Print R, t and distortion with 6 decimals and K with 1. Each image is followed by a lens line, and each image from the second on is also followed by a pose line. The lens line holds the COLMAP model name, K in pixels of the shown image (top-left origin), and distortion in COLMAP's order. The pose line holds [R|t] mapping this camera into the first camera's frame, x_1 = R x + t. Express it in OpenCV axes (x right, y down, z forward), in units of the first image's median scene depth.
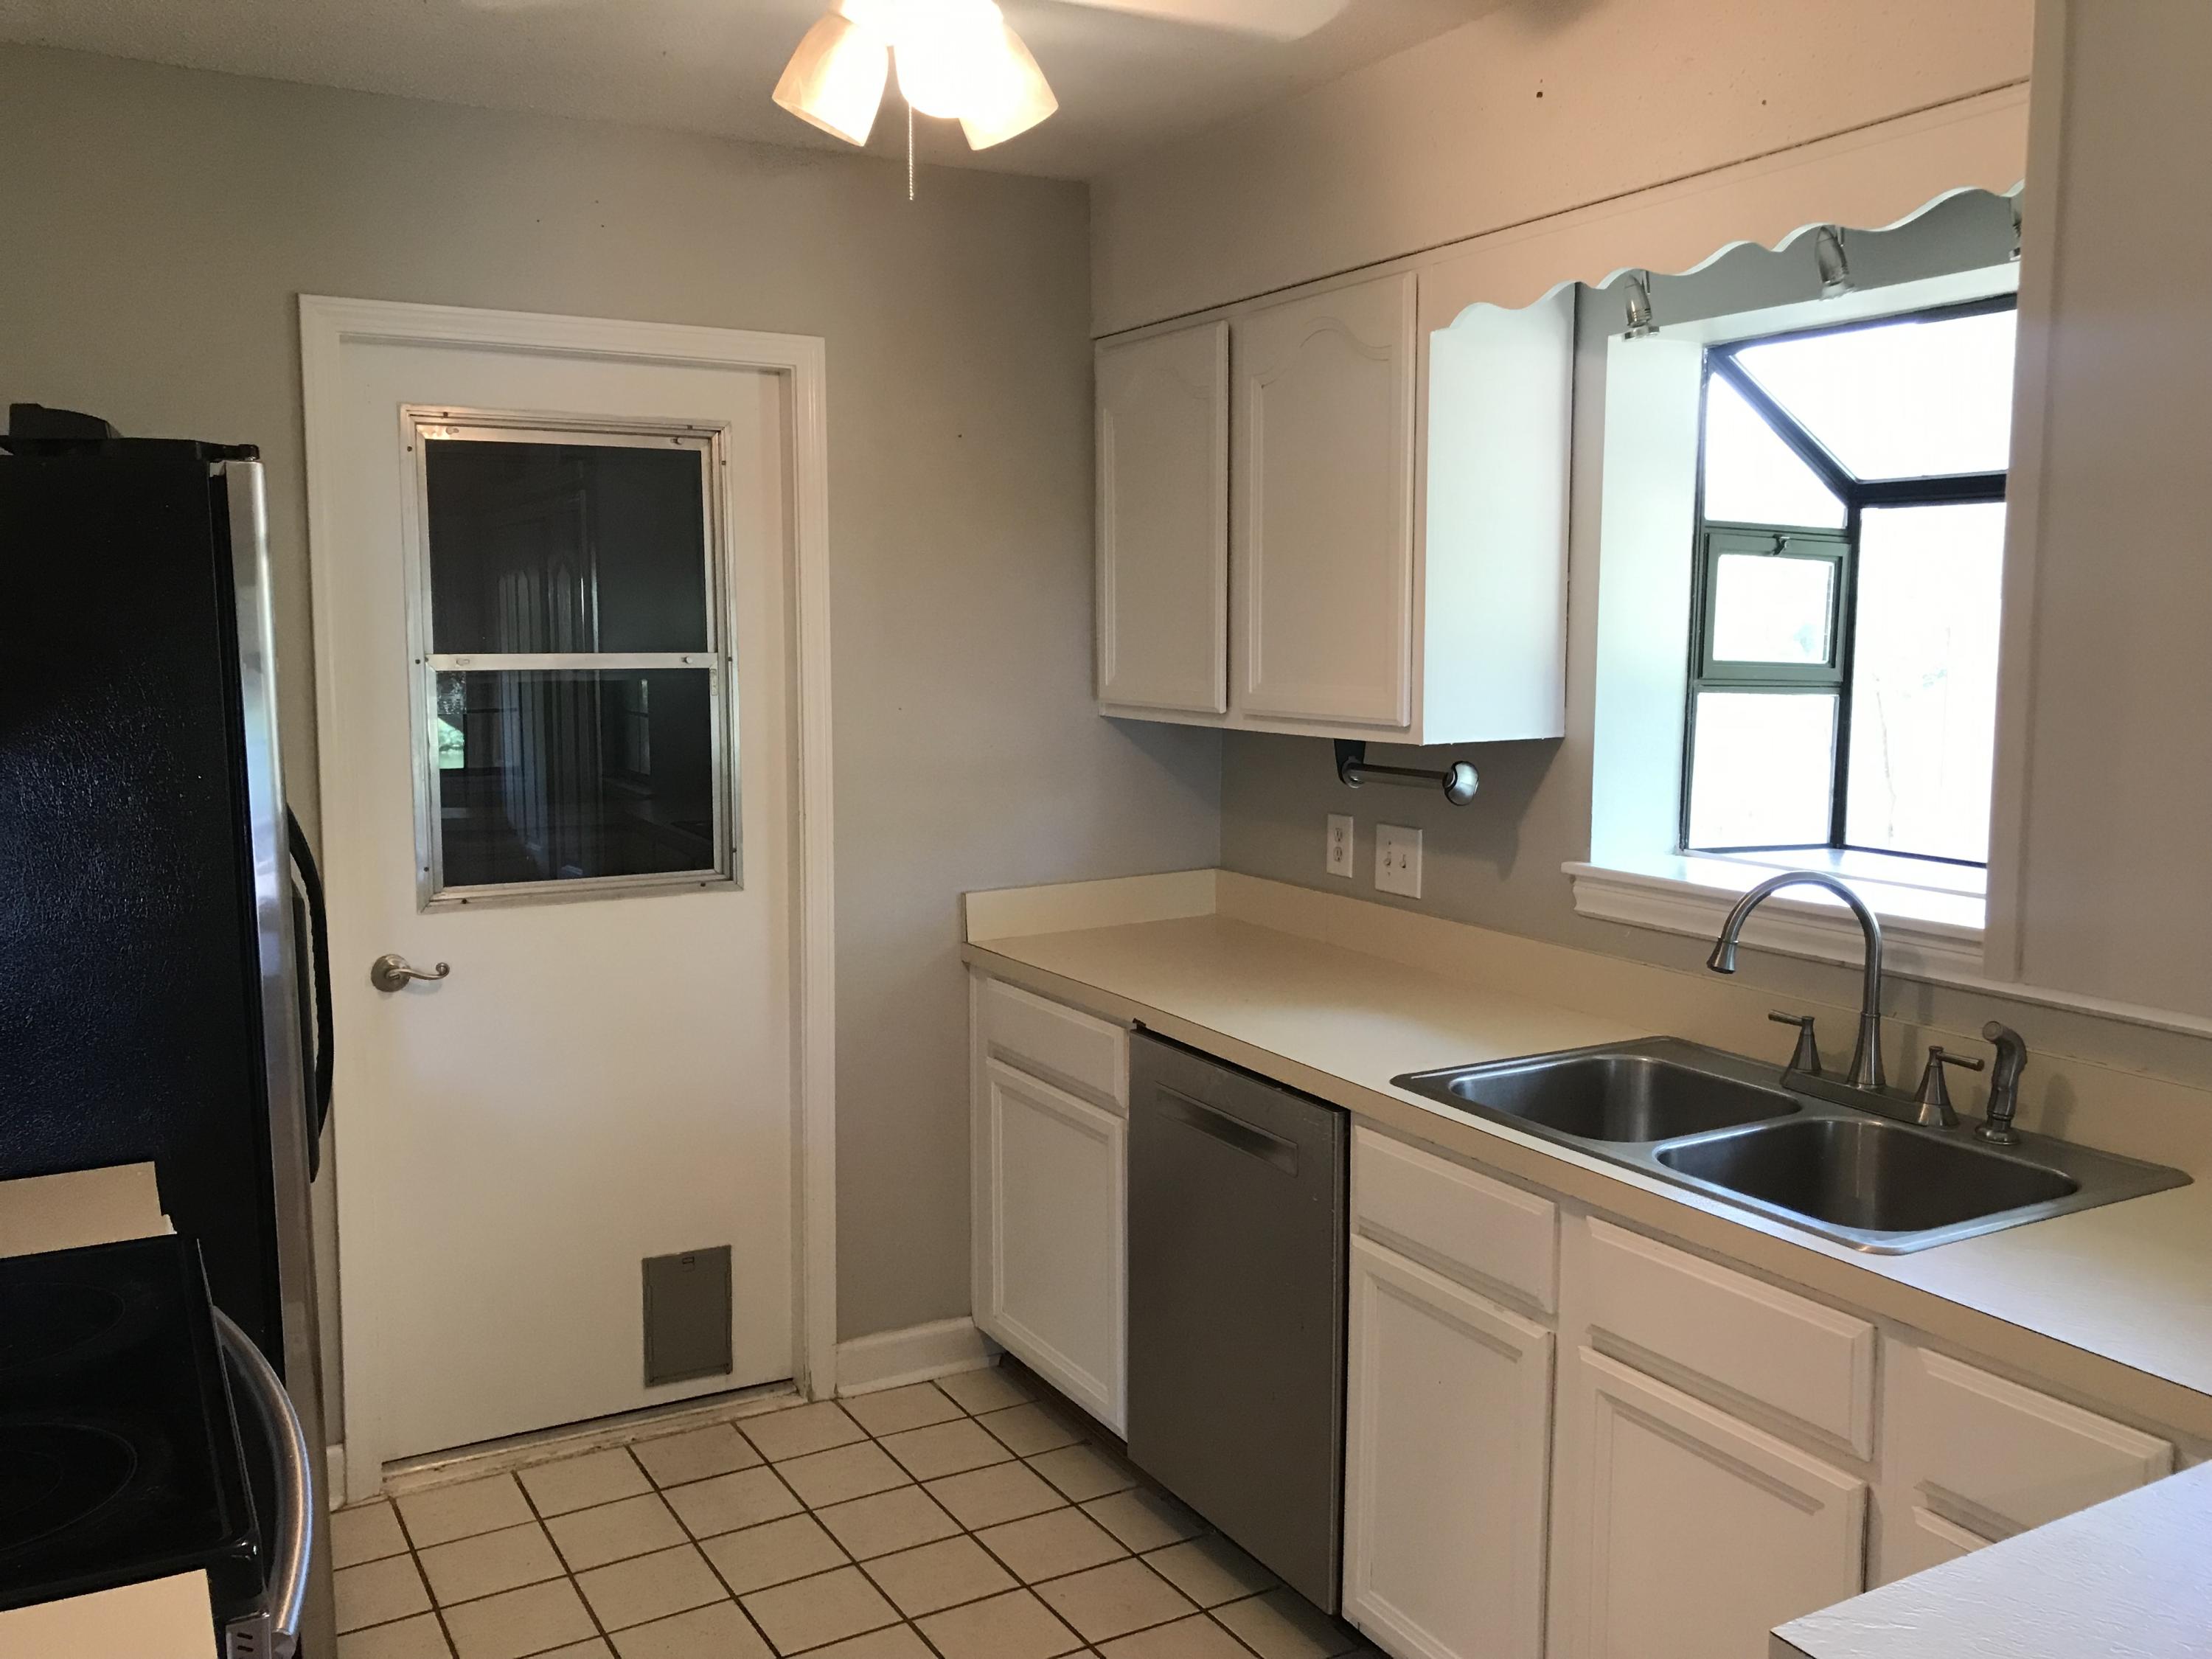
lens RADIAL K [[1812.5, 0, 1119.1], [0, 1812.5, 819.2], [0, 0, 1]] dist [0.030559, -0.006629]
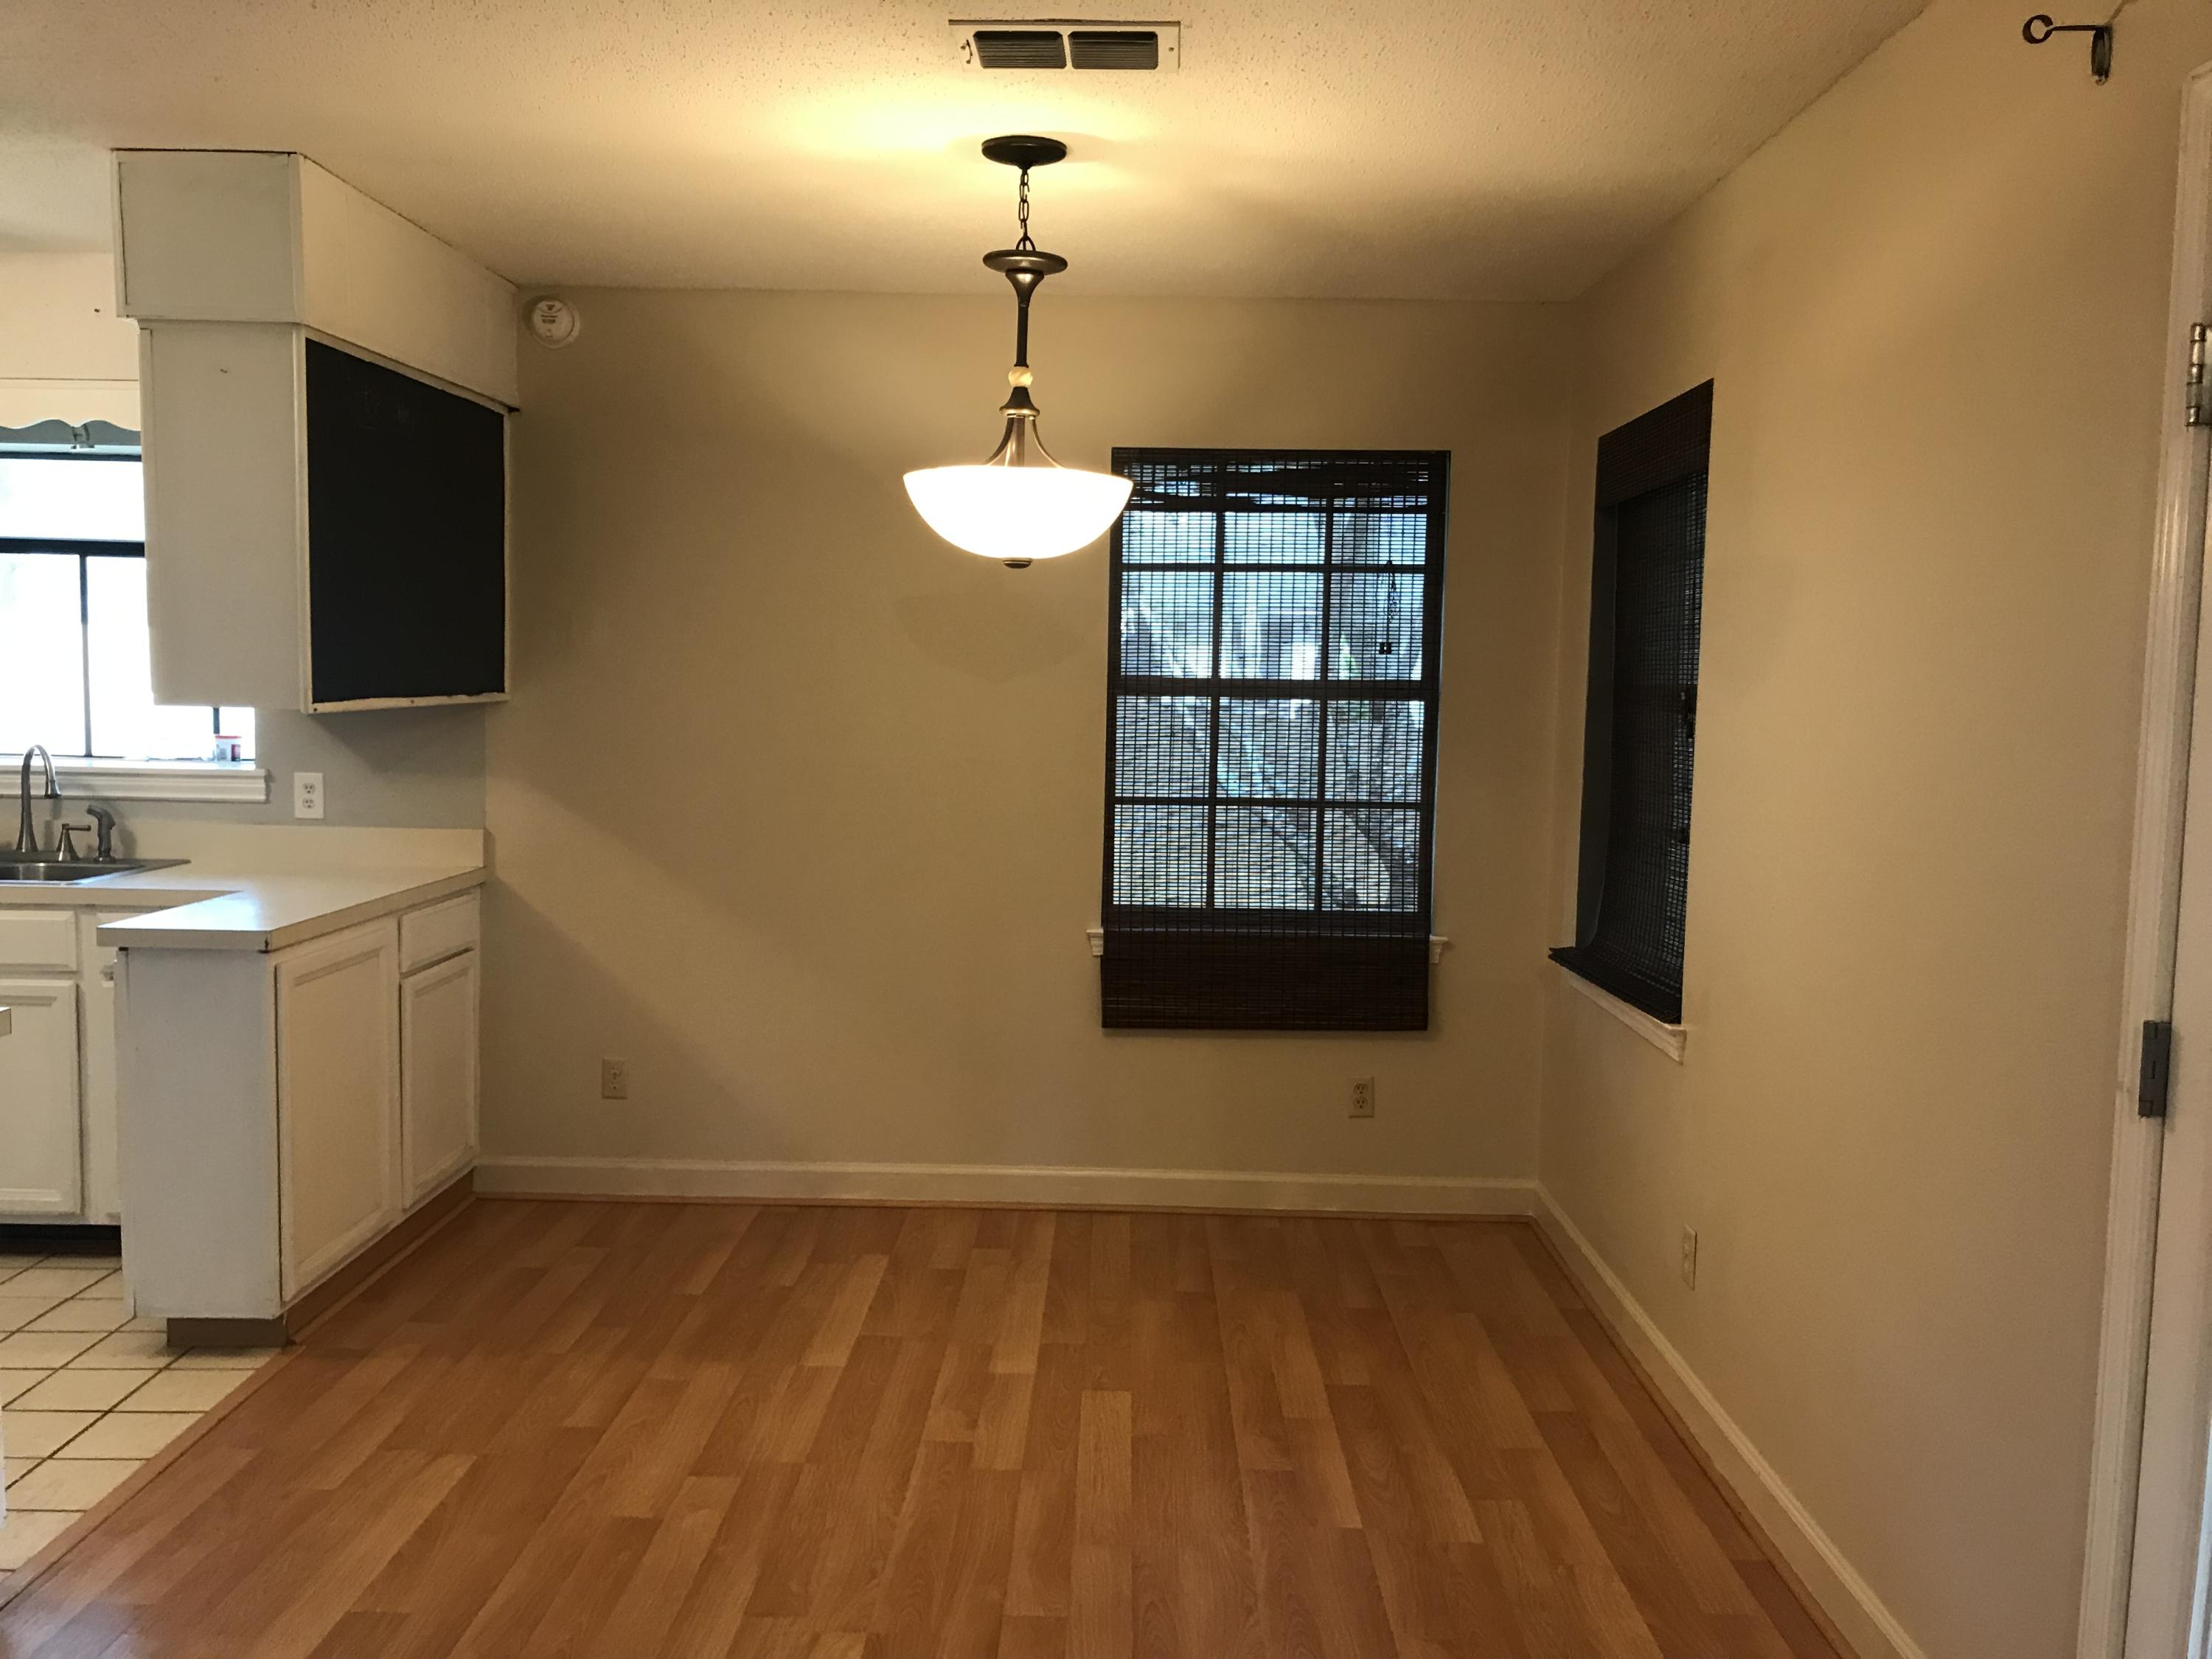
lens RADIAL K [[1812.5, 0, 1114.0], [0, 1812.5, 839.4], [0, 0, 1]] dist [0.030559, -0.006629]
pose [[0.503156, -0.065639, 0.861699, -0.540858], [0.076479, 0.996581, 0.031257, 0.125785], [-0.860805, 0.050175, 0.506456, -0.776715]]
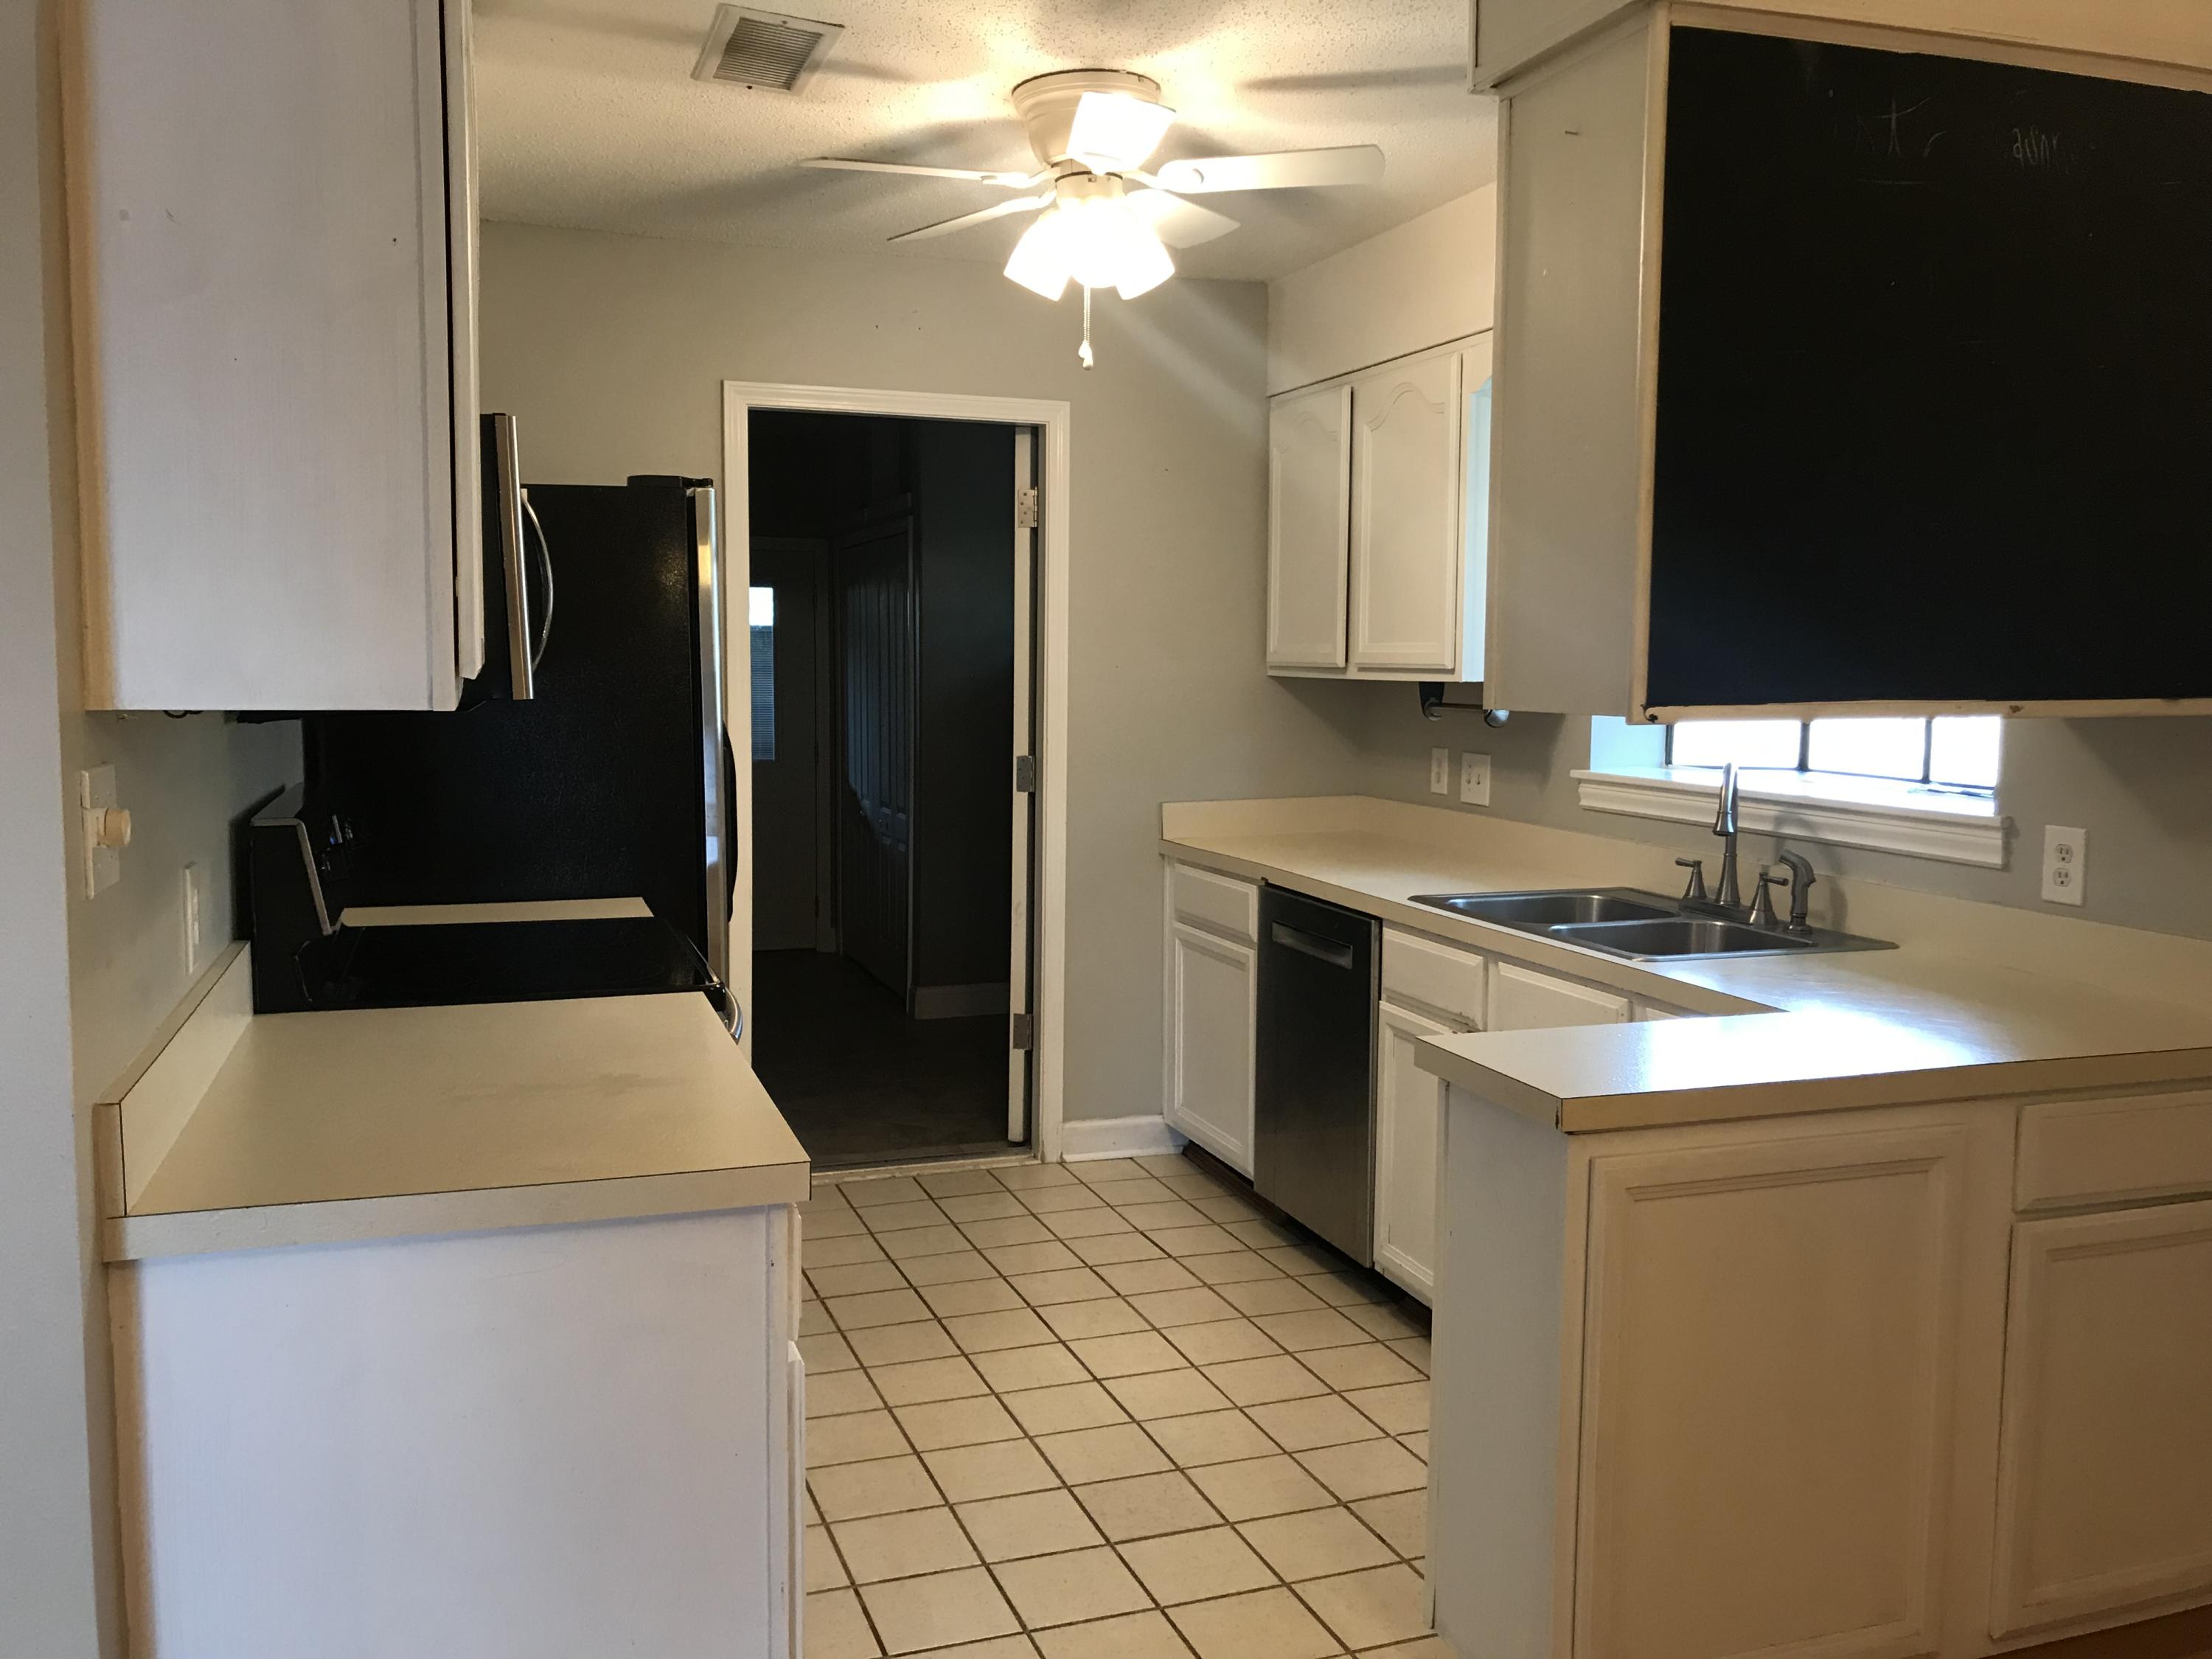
lens RADIAL K [[1812.5, 0, 1110.2], [0, 1812.5, 841.1], [0, 0, 1]] dist [0.030559, -0.006629]
pose [[0.983270, 0.026323, -0.180241, 0.142939], [-0.027701, 0.999603, -0.005134, 0.090939], [0.180034, 0.010041, 0.983609, -0.411757]]
